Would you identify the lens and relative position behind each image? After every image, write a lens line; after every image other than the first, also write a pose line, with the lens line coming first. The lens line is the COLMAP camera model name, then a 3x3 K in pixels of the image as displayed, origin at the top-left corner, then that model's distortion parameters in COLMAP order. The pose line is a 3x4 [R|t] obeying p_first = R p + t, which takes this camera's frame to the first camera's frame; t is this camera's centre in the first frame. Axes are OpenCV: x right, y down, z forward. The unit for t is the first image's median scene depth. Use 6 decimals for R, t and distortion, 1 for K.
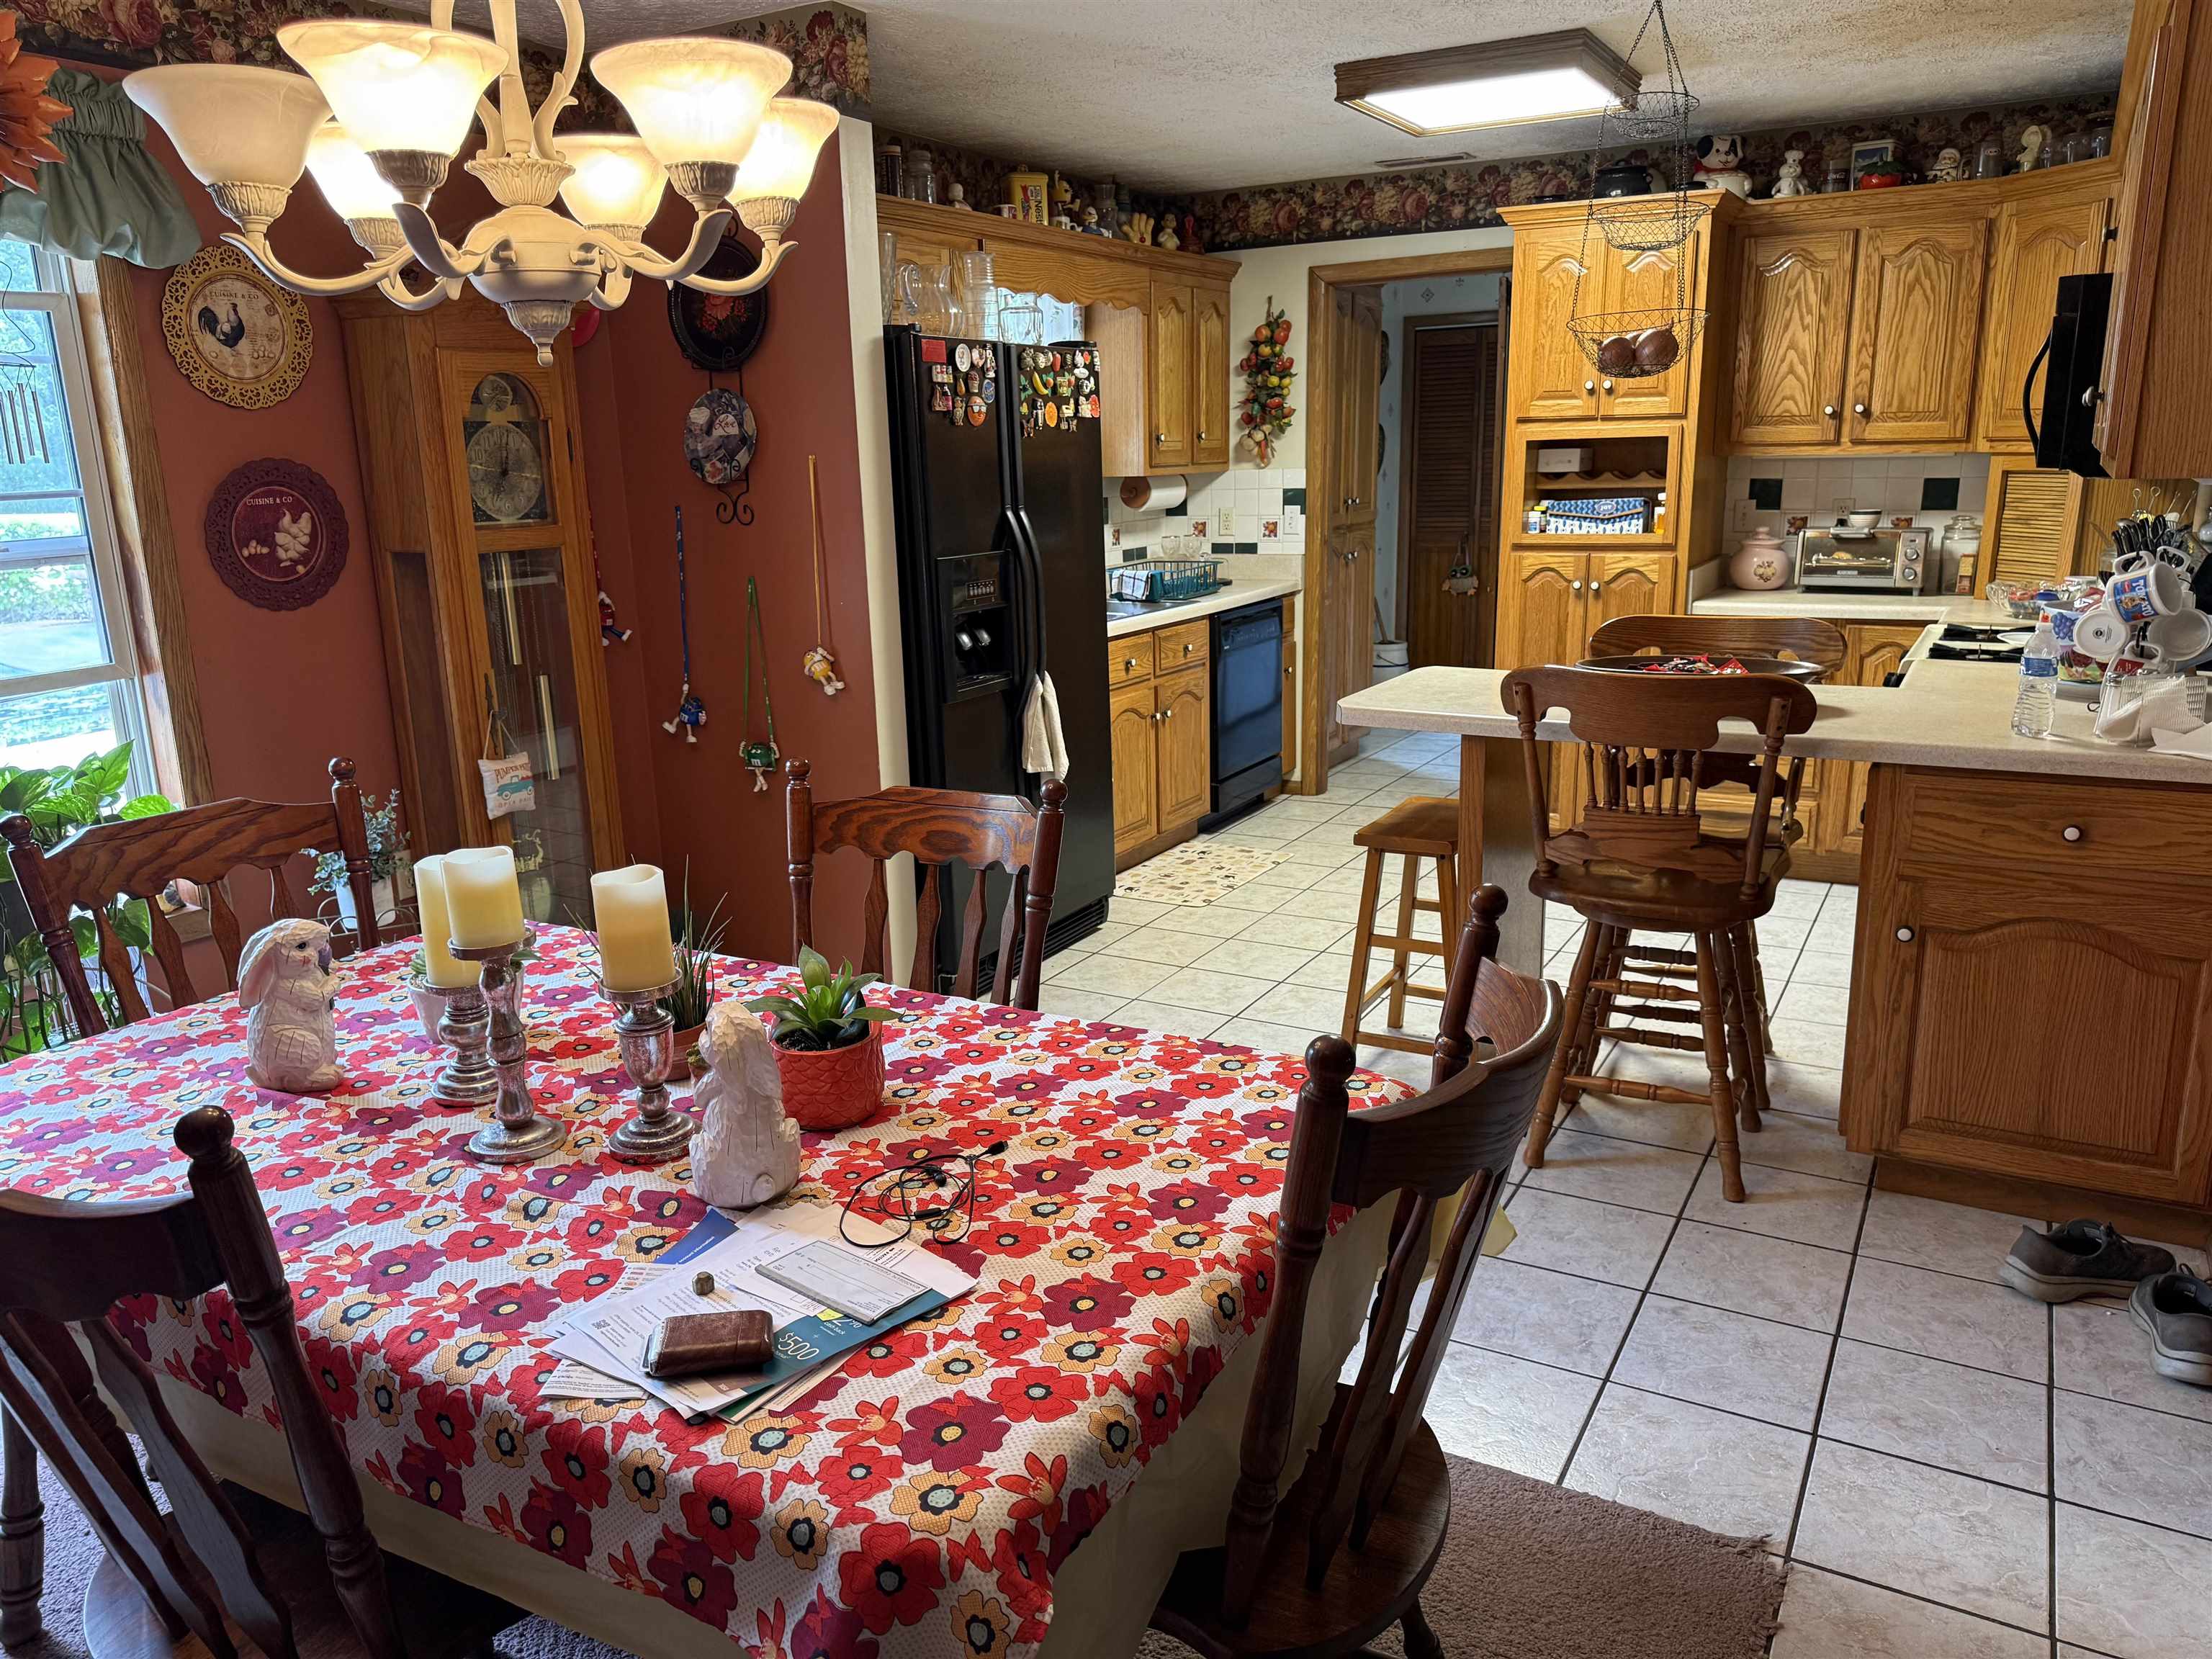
lens RADIAL K [[1571.0, 0, 1173.1], [0, 1571.0, 790.7], [0, 0, 1]] dist [0.214544, -0.276847]
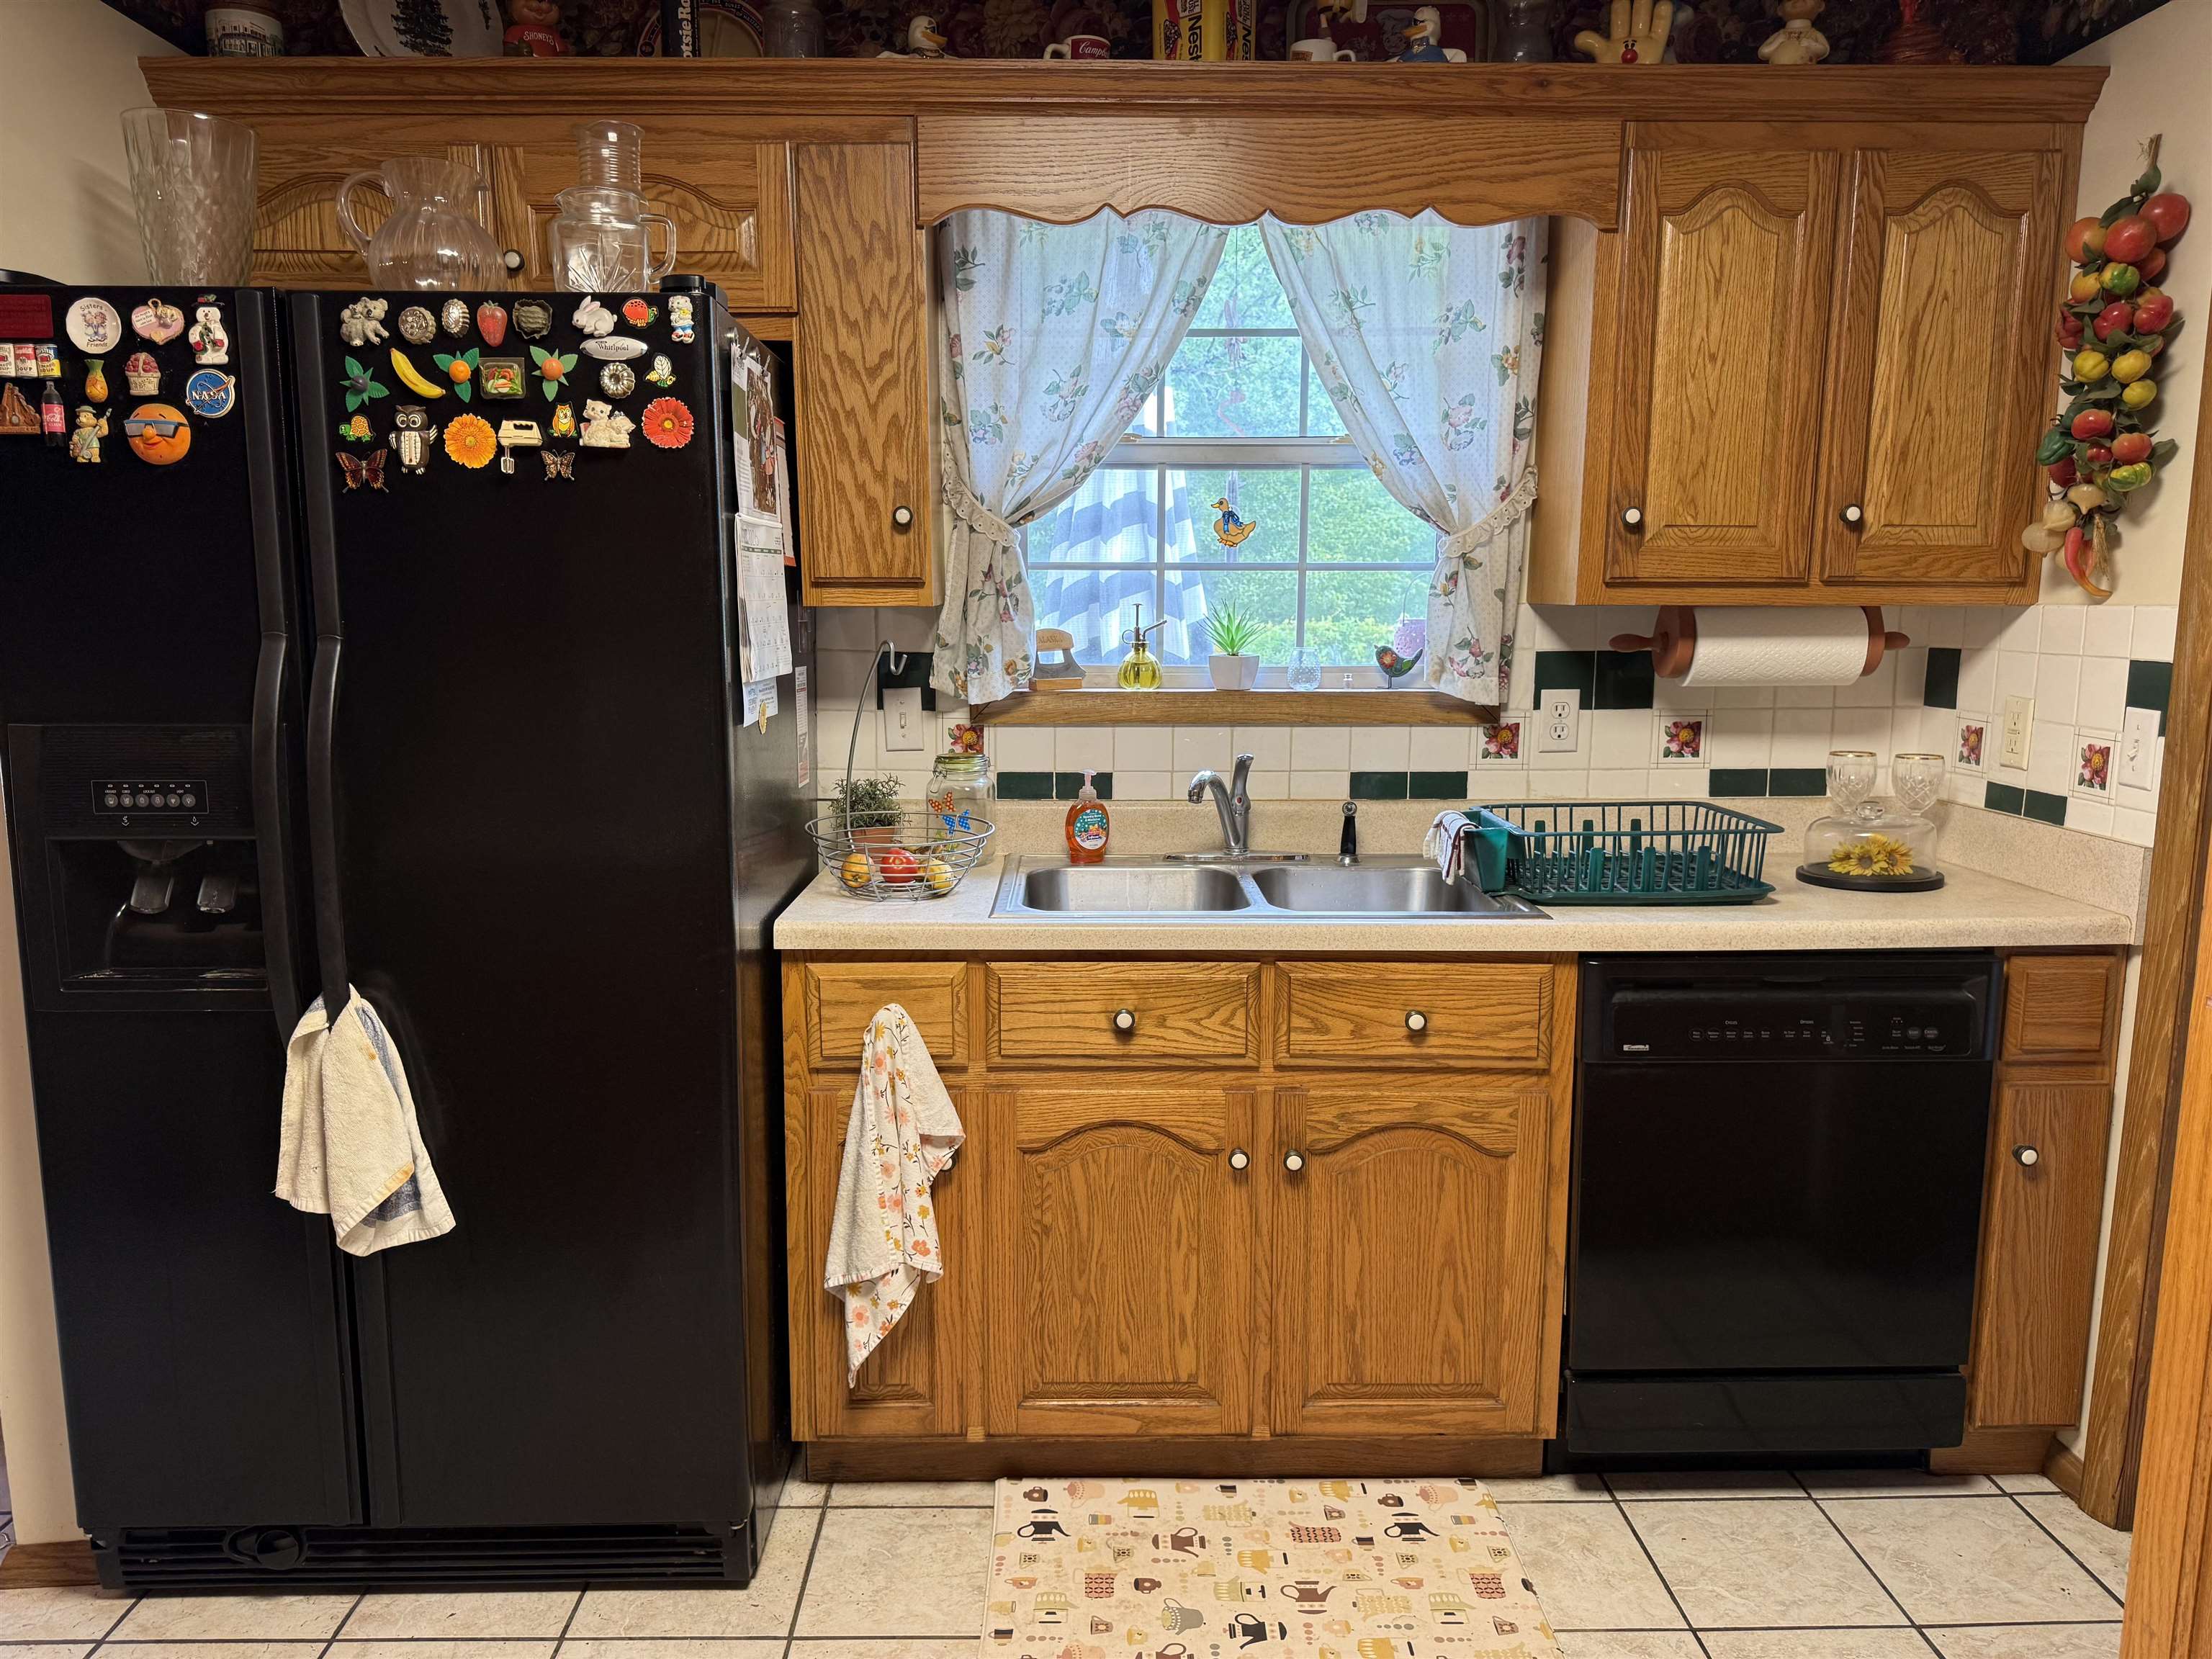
lens RADIAL K [[1646.8, 0, 976.1], [0, 1646.8, 844.1], [0, 0, 1]] dist [0.011197, -0.004570]
pose [[0.488923, 0.160304, -0.857471, 0.337923], [-0.201360, 0.977163, 0.067866, -0.154535], [0.848769, 0.139479, 0.510037, 0.746614]]
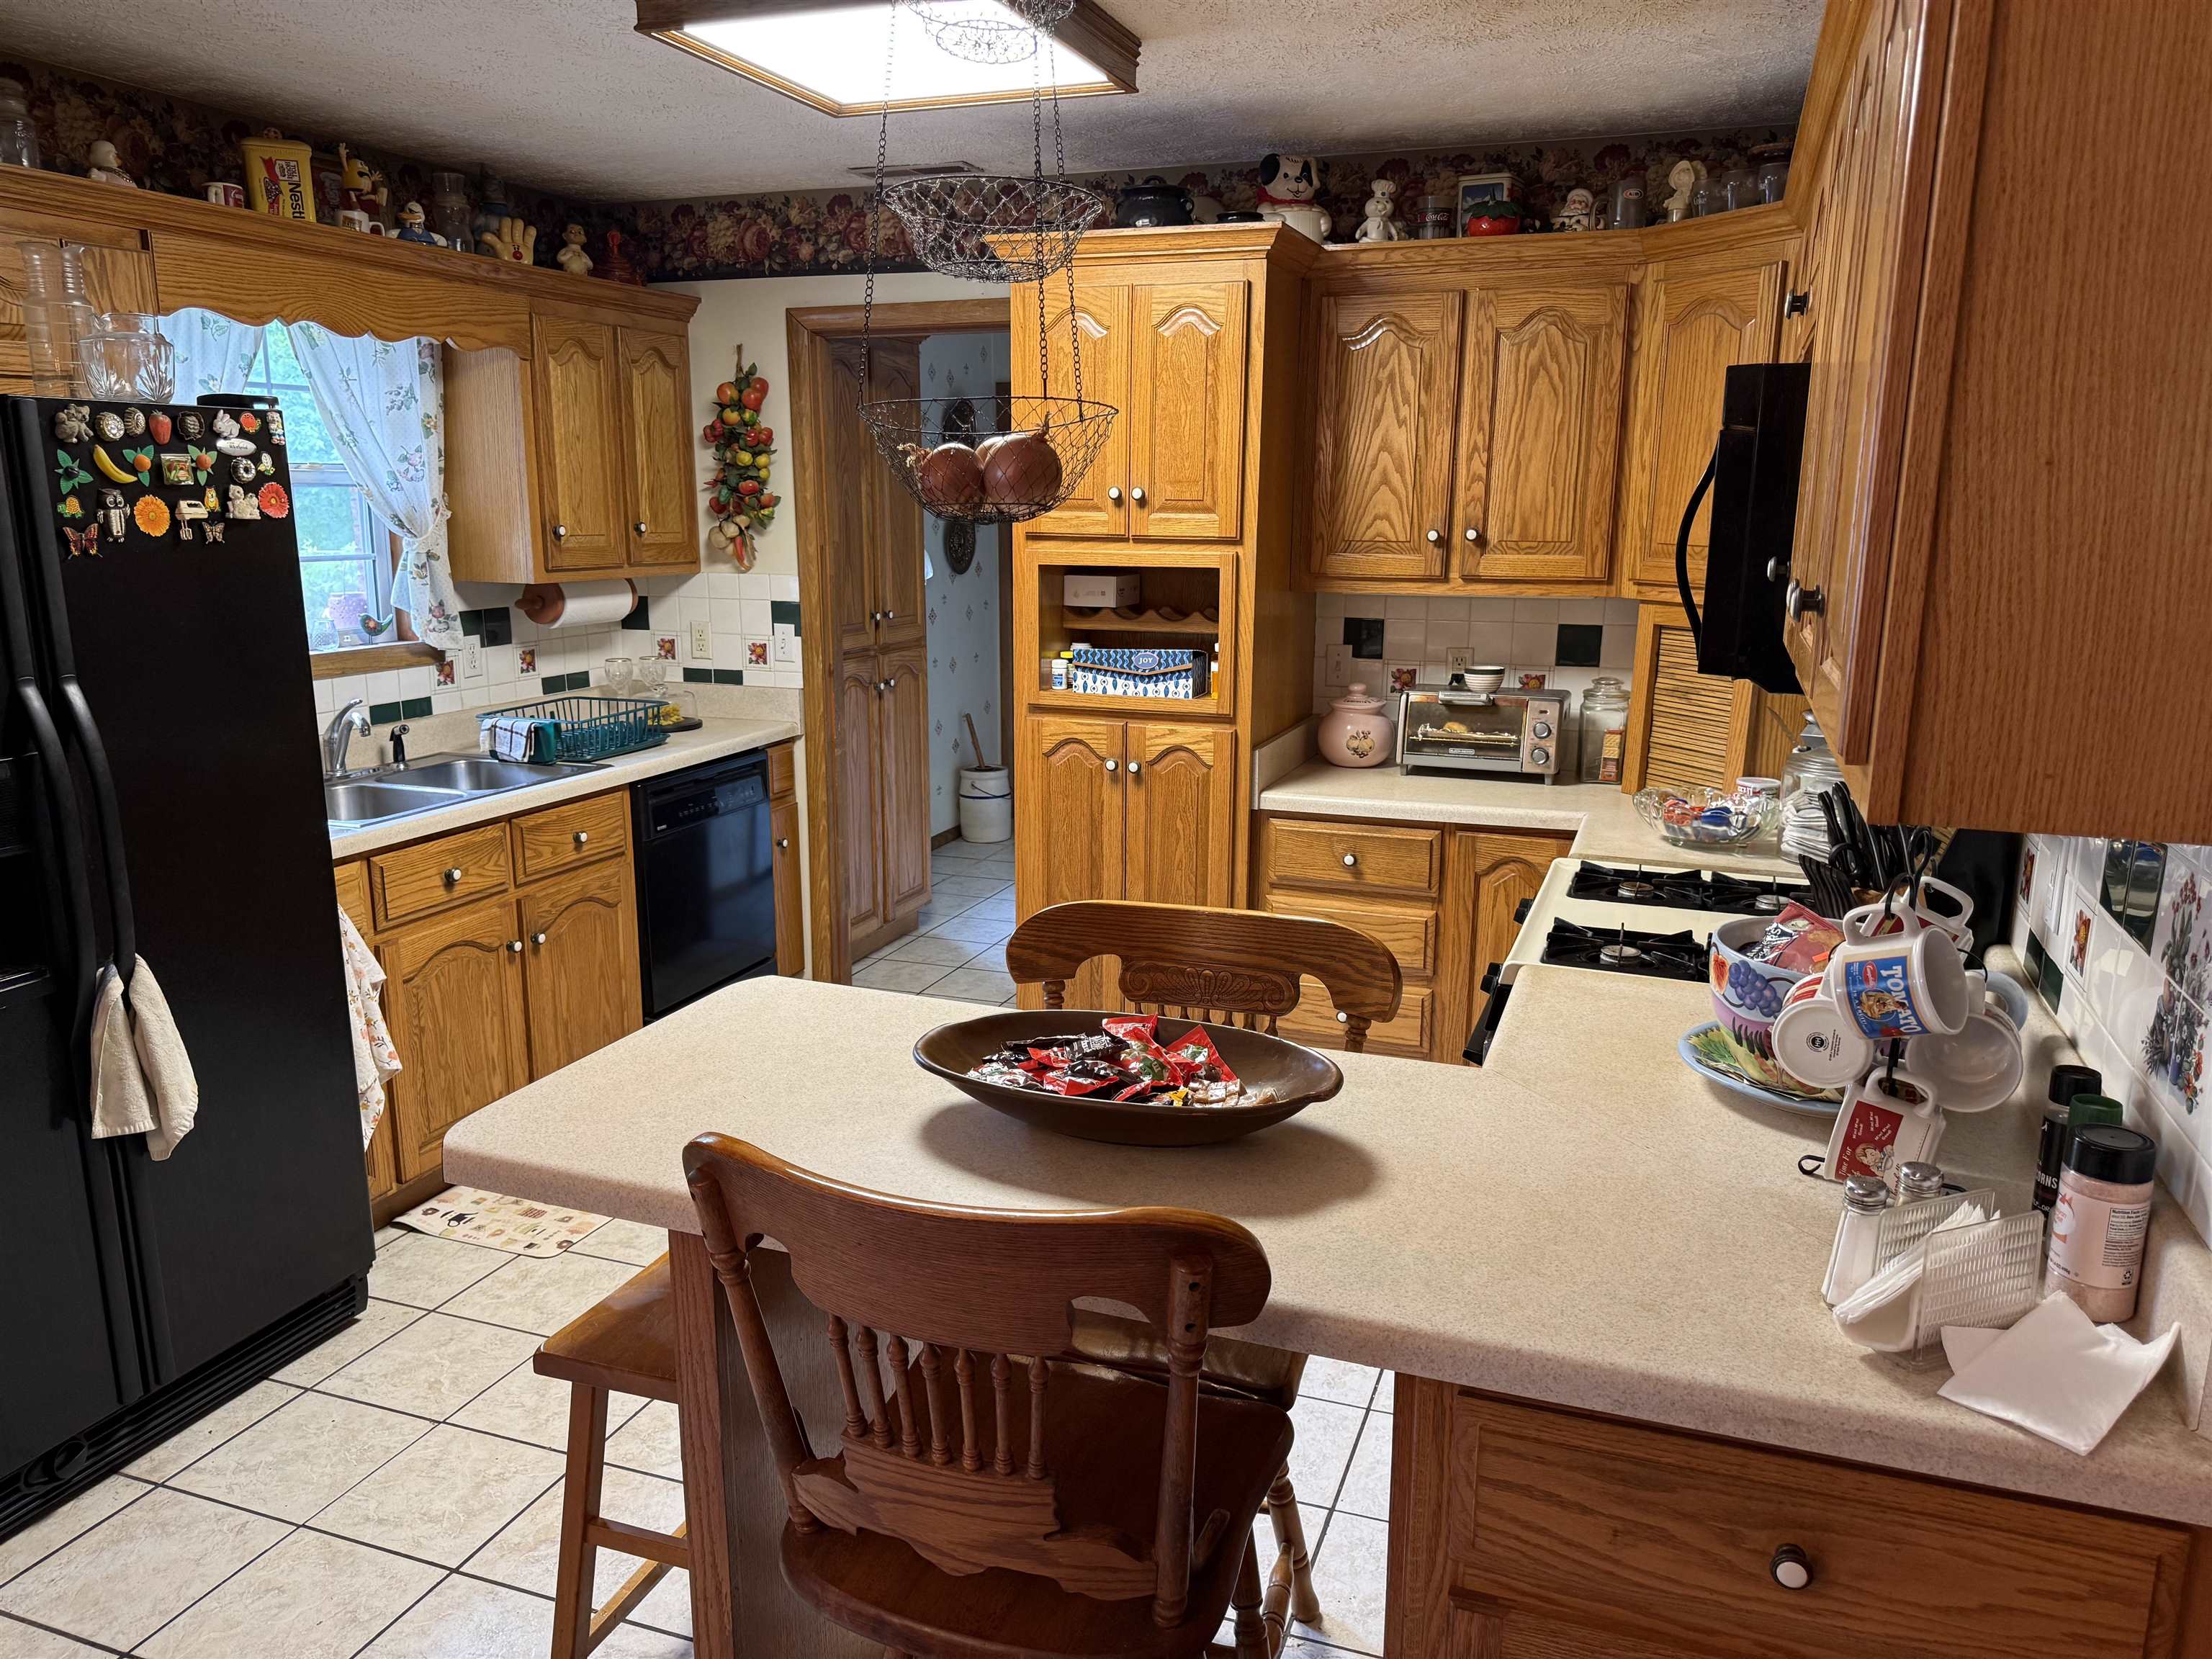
lens RADIAL K [[1583.7, 0, 1106.0], [0, 1583.7, 829.5], [0, 0, 1]] dist [0.133332, -0.120836]
pose [[0.991289, -0.006457, 0.131546, 0.158352], [0.007873, 0.999917, -0.010244, -0.093388], [-0.131469, 0.011191, 0.991257, 0.298095]]
